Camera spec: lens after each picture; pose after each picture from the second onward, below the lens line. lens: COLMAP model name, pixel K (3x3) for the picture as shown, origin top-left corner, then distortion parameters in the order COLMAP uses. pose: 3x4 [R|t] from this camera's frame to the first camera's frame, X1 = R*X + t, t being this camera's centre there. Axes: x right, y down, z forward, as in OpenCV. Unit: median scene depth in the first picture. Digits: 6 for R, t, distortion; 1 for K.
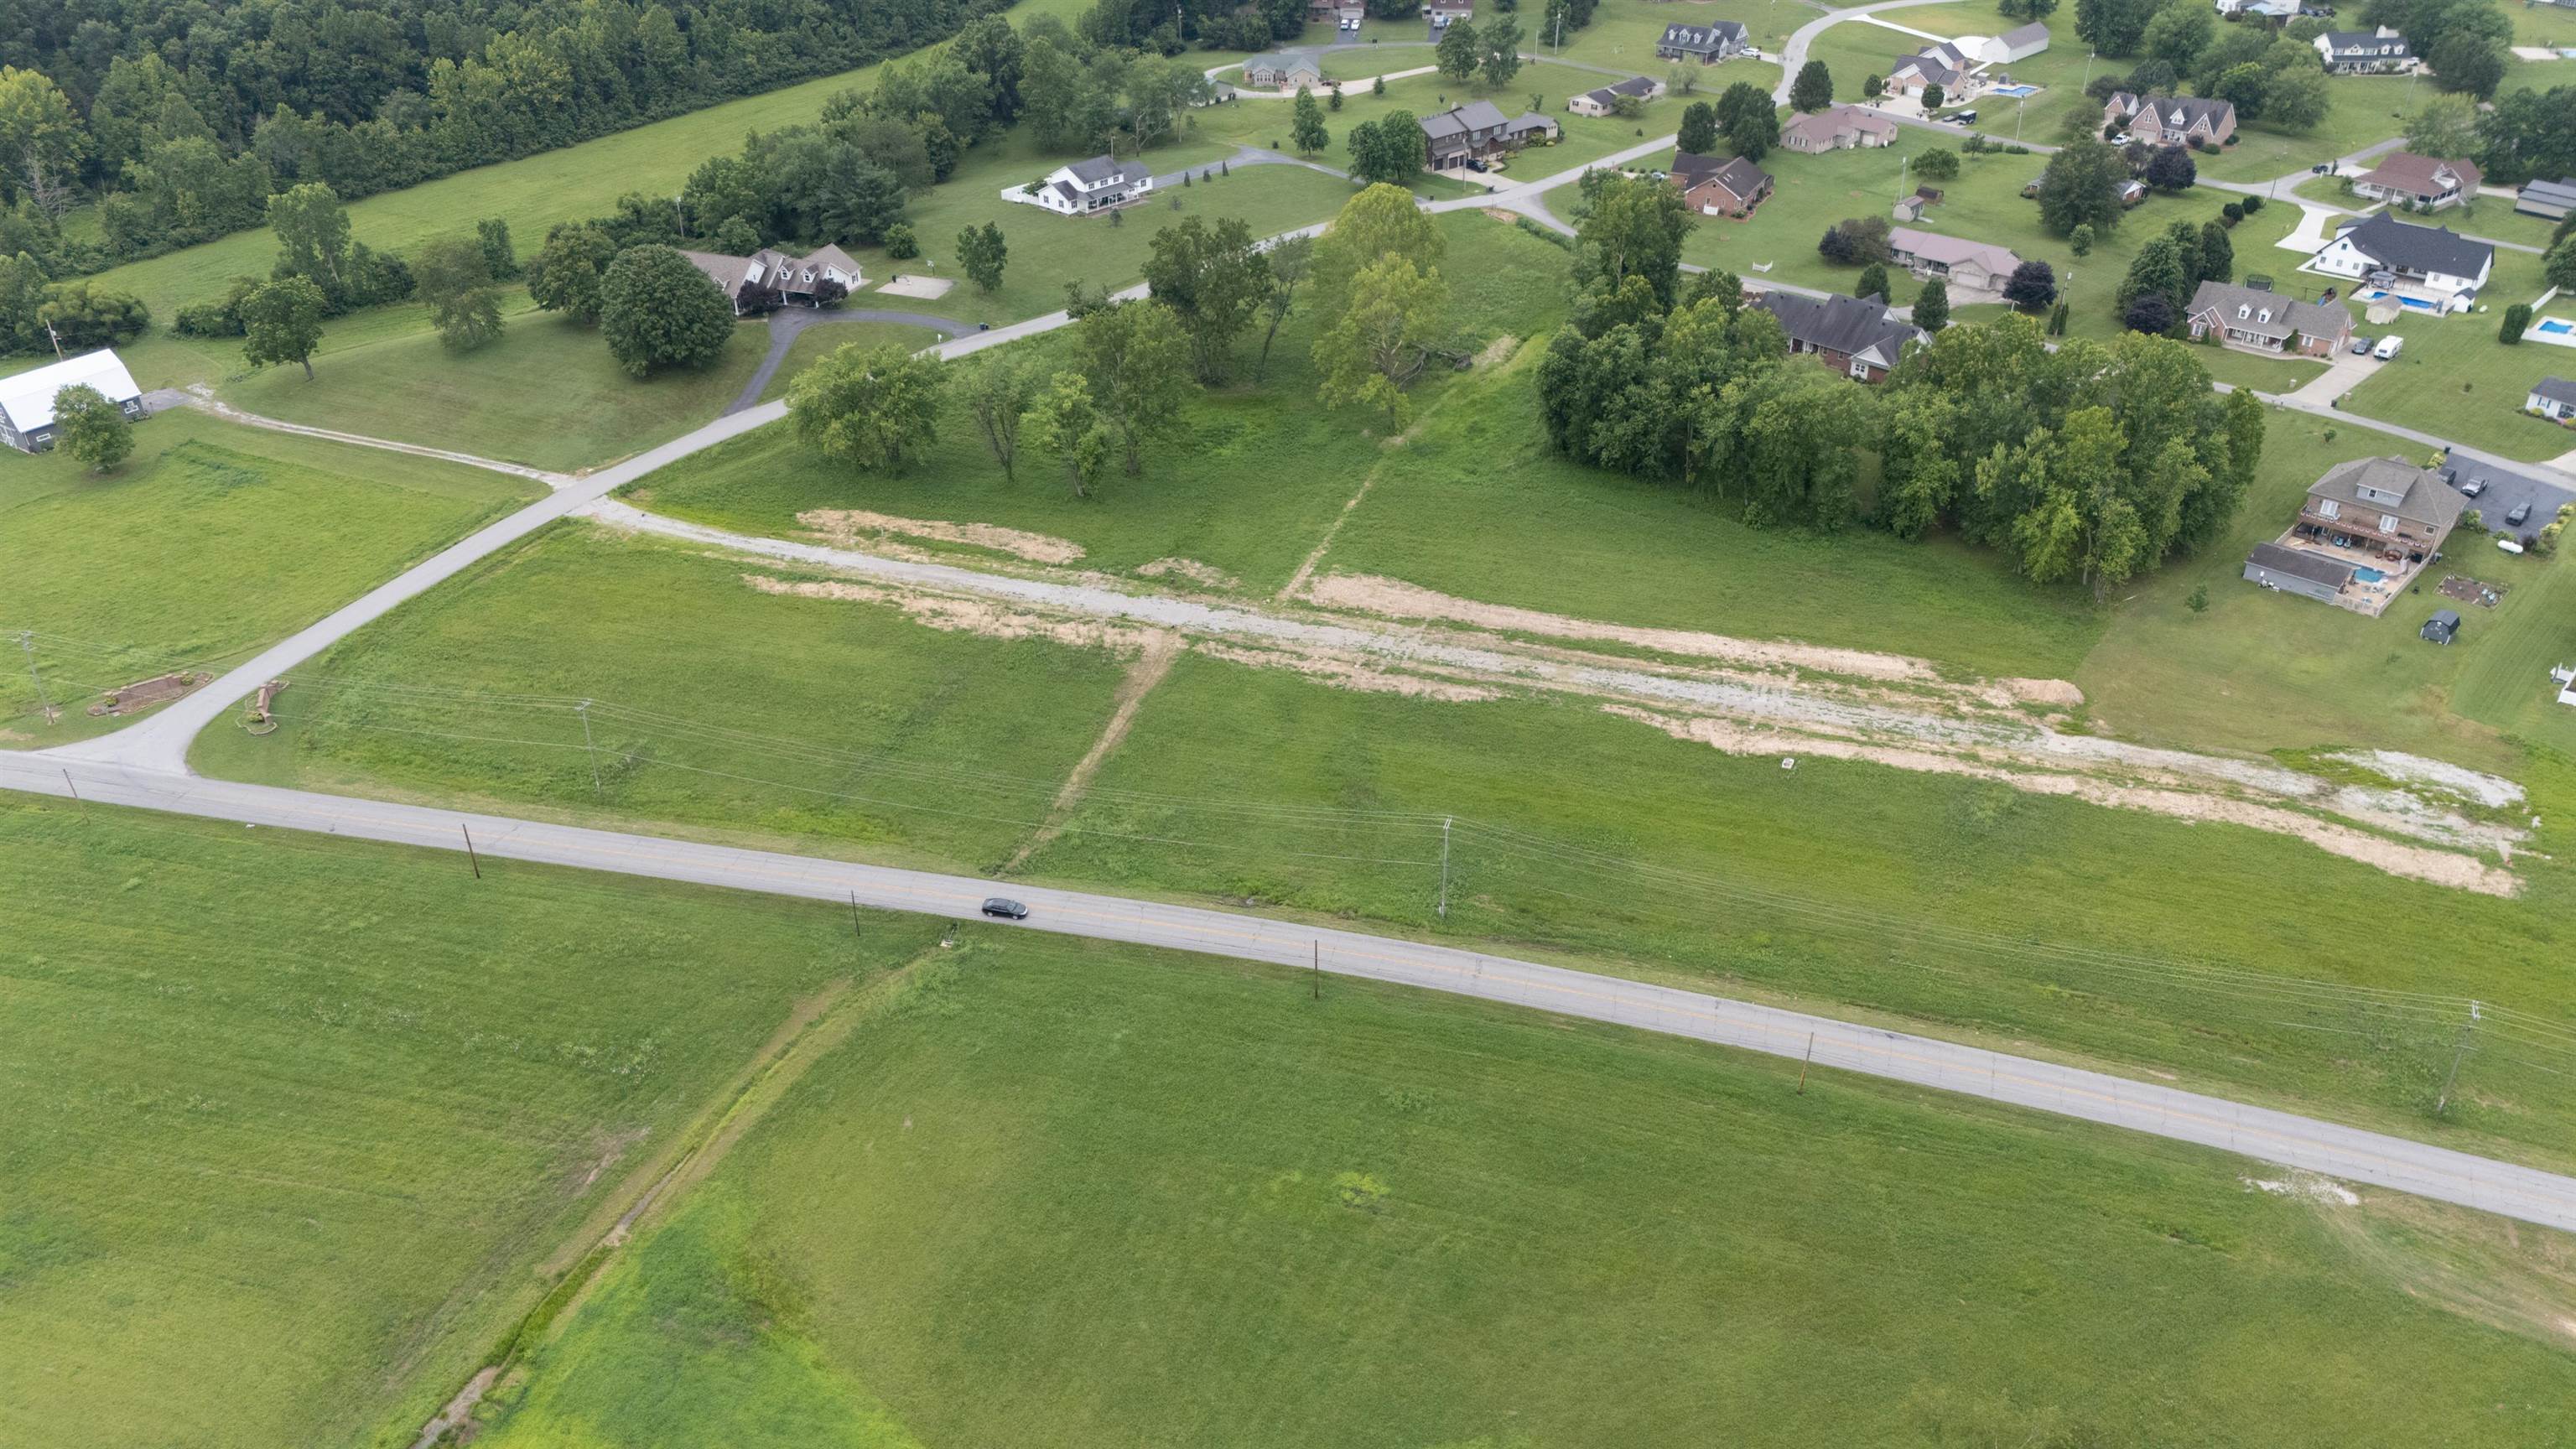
lens RADIAL K [[1881.3, 0, 1285.6], [0, 1881.3, 741.1], [0, 0, 1]] dist [0.076387, -0.072241]
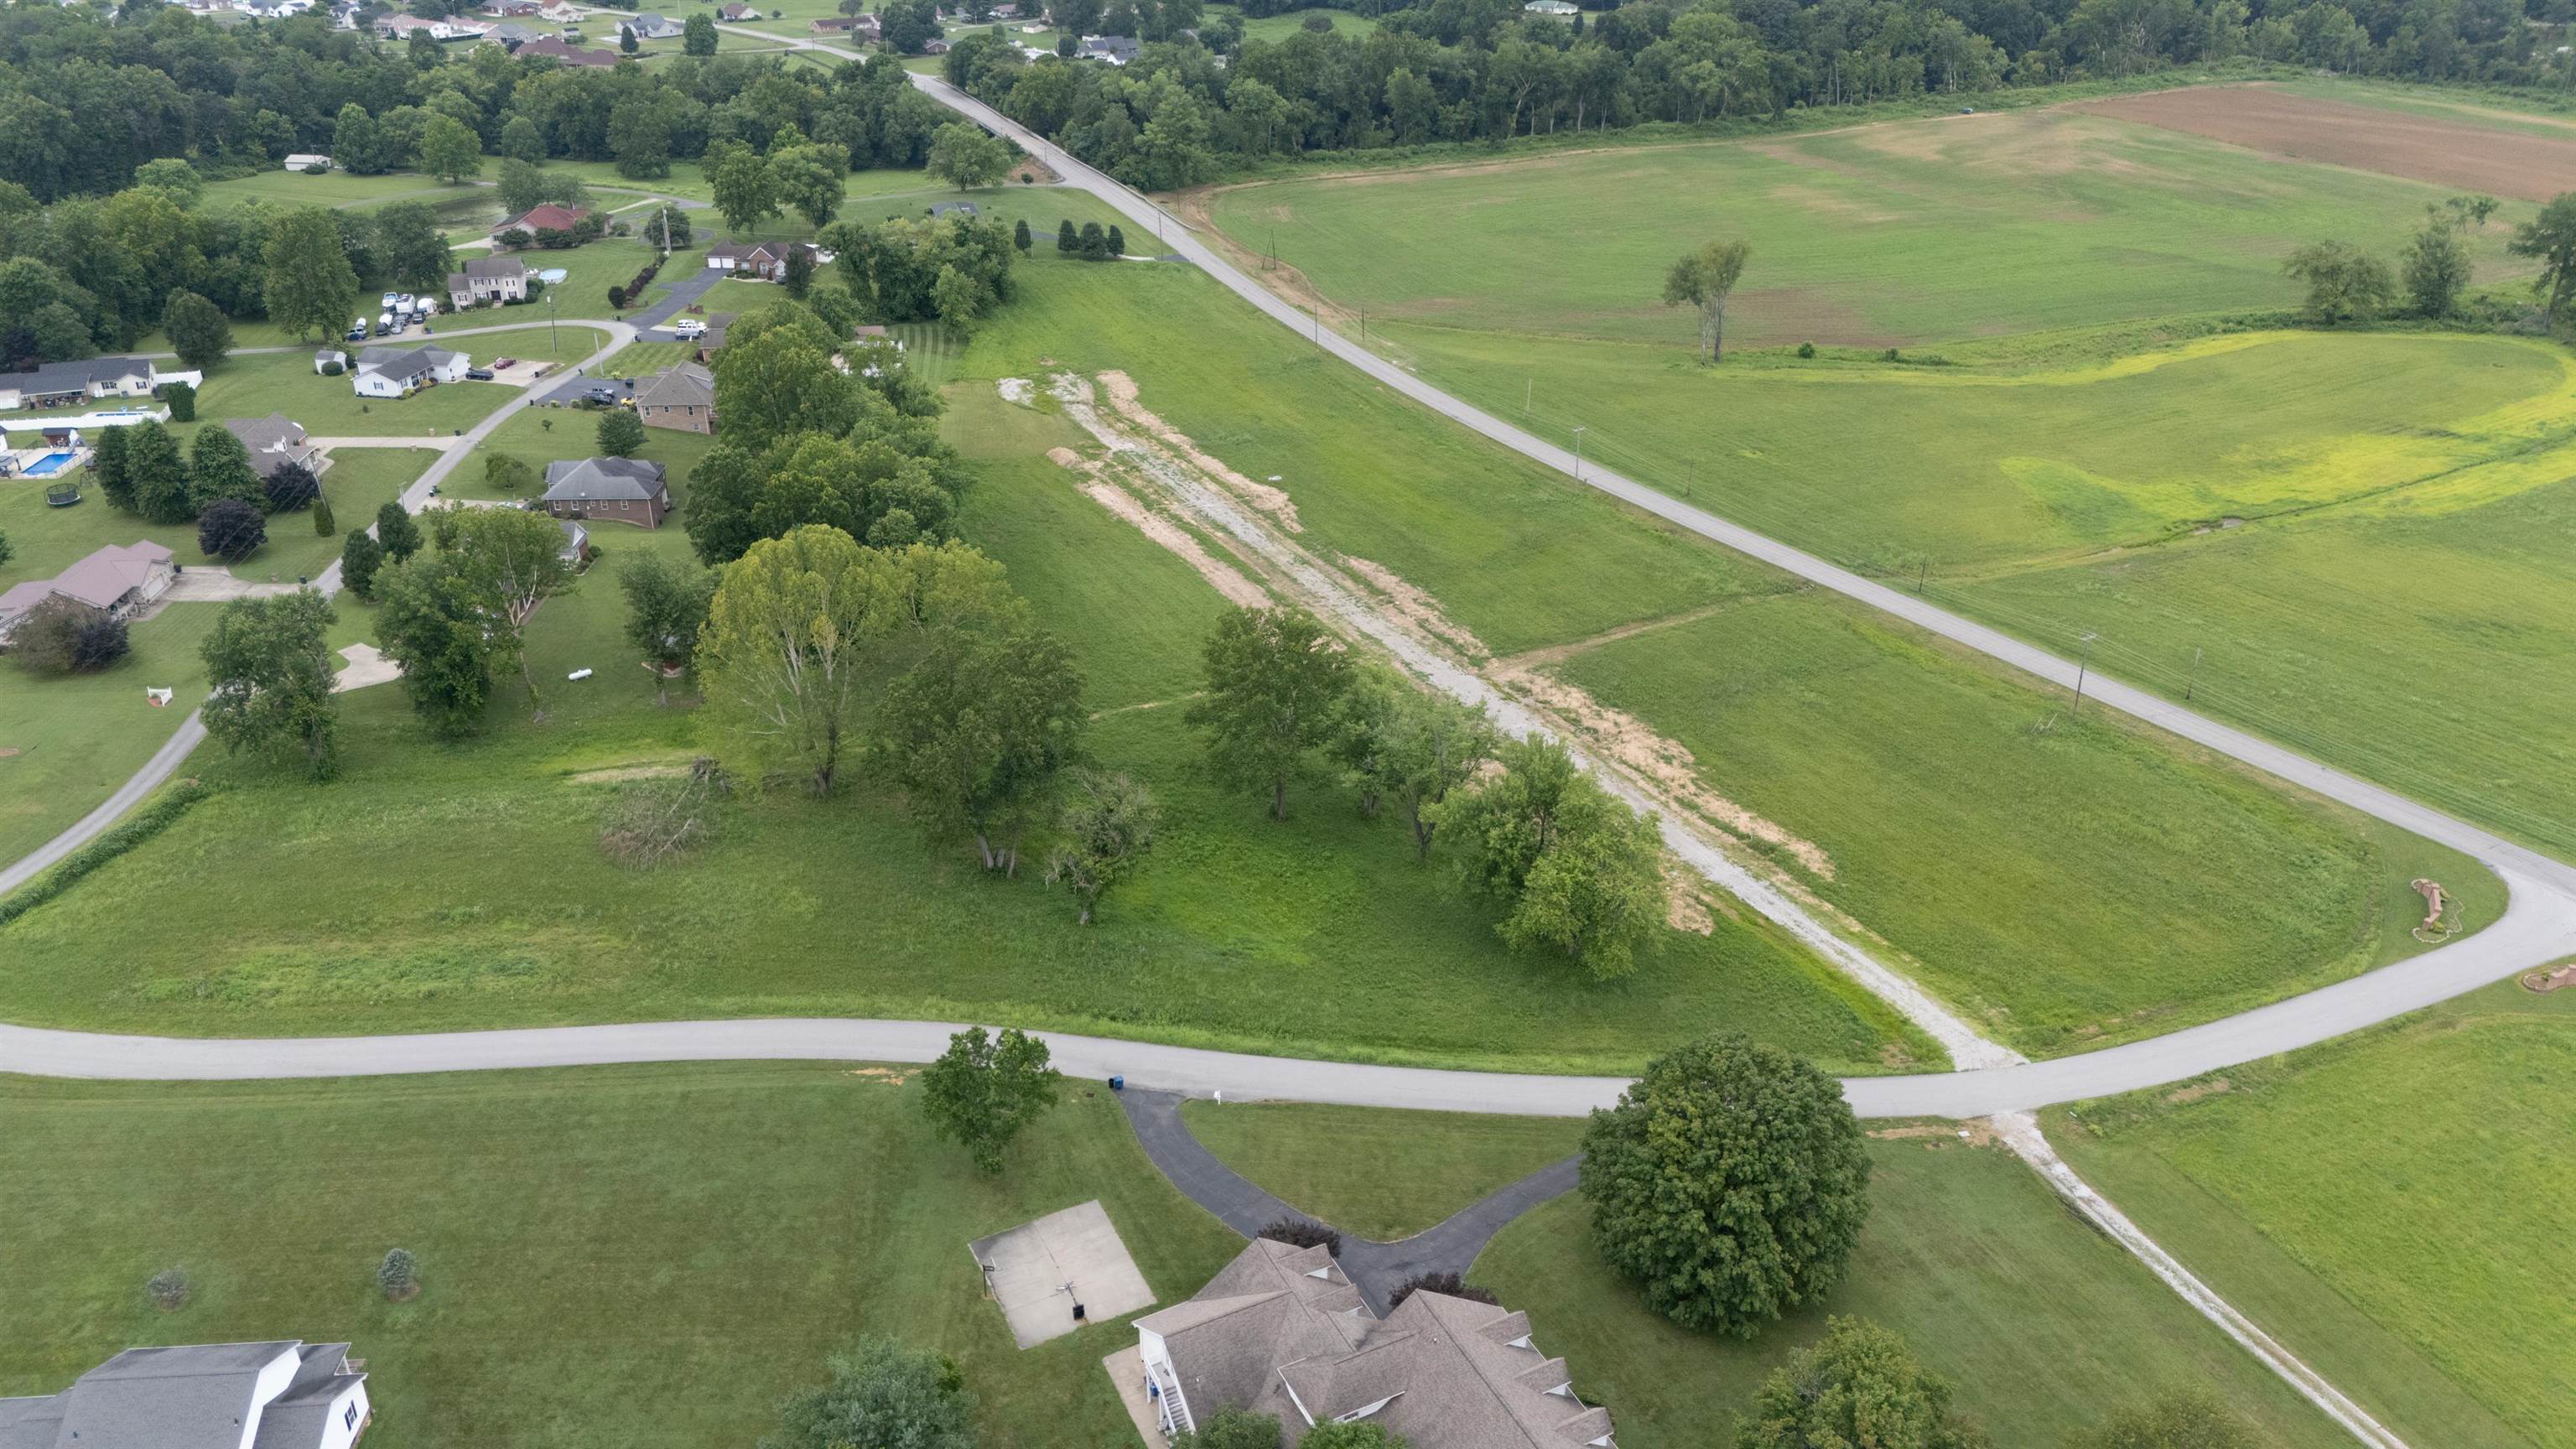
lens RADIAL K [[1890.2, 0, 1285.8], [0, 1890.2, 727.4], [0, 0, 1]] dist [0.079899, -0.078340]
pose [[-0.723494, -0.306788, 0.618415, -0.603904], [0.369258, 0.584912, 0.722168, -0.794362], [-0.583271, 0.750839, -0.309896, 1.356324]]
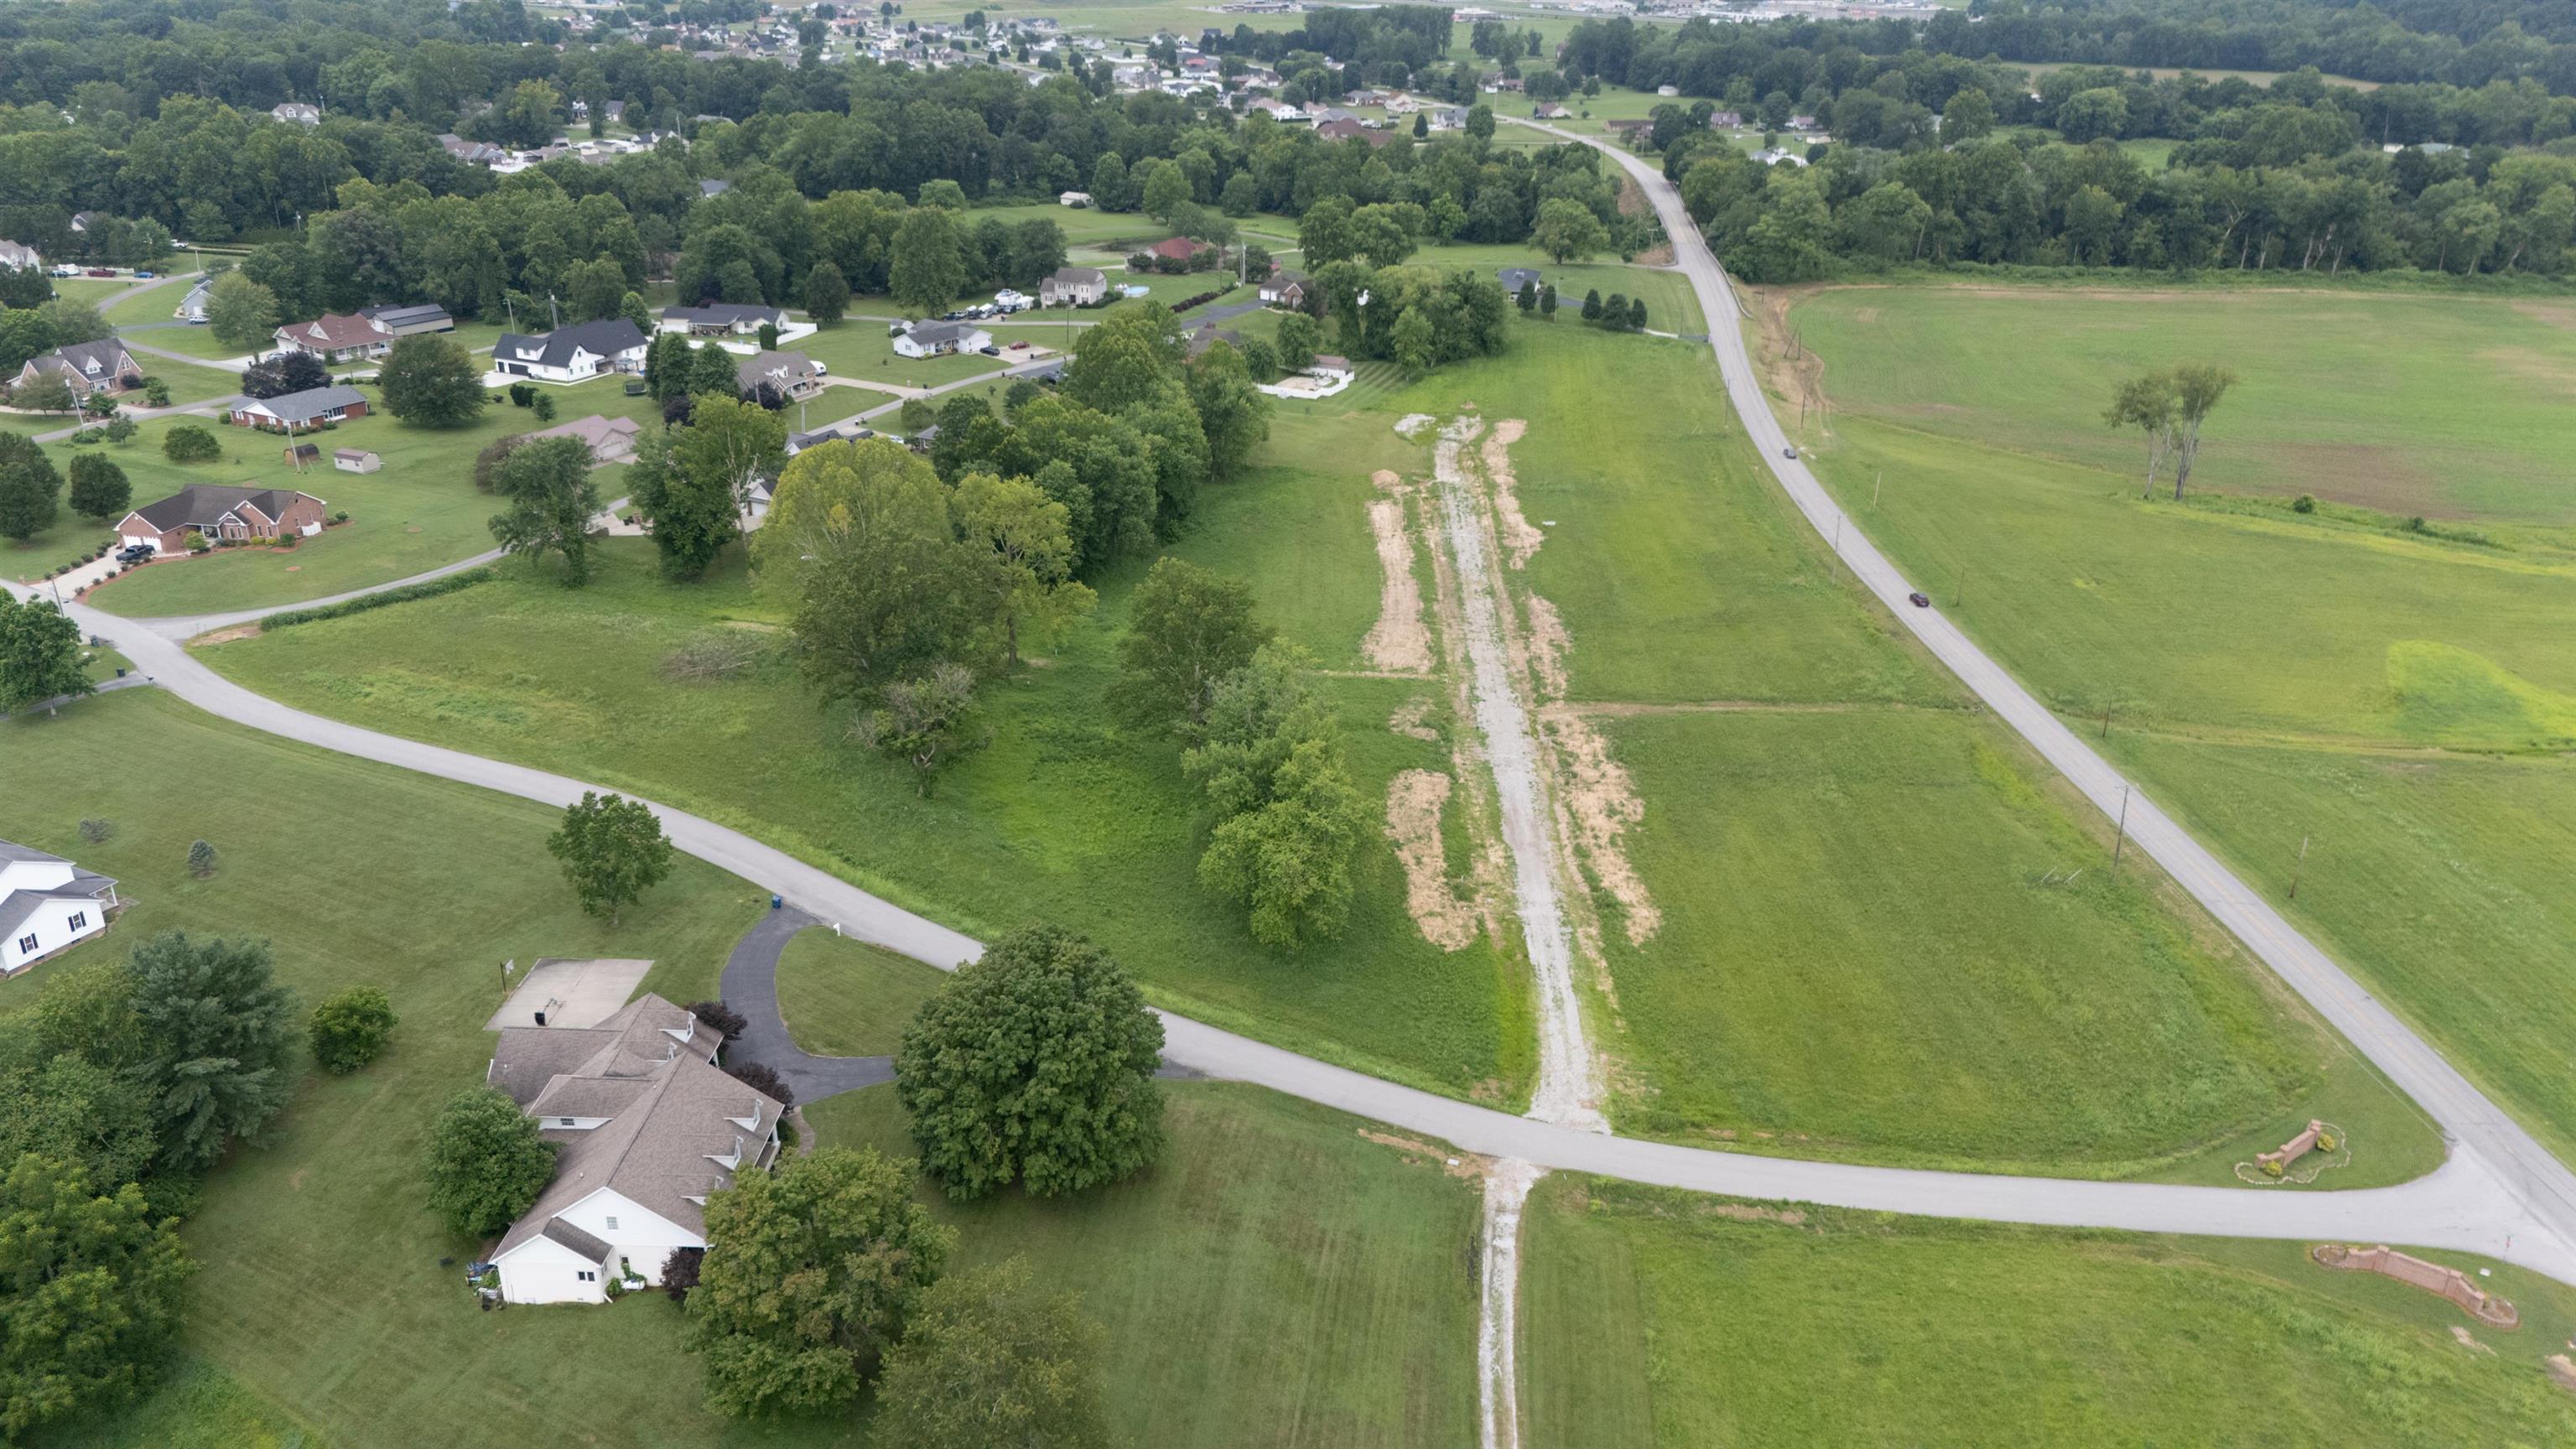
lens RADIAL K [[1896.3, 0, 1285.2], [0, 1896.3, 729.0], [0, 0, 1]] dist [0.079406, -0.083482]
pose [[-0.295838, -0.375624, 0.878286, -0.882695], [0.500539, 0.722153, 0.477448, -0.581834], [-0.813598, 0.580863, -0.025626, 1.103338]]
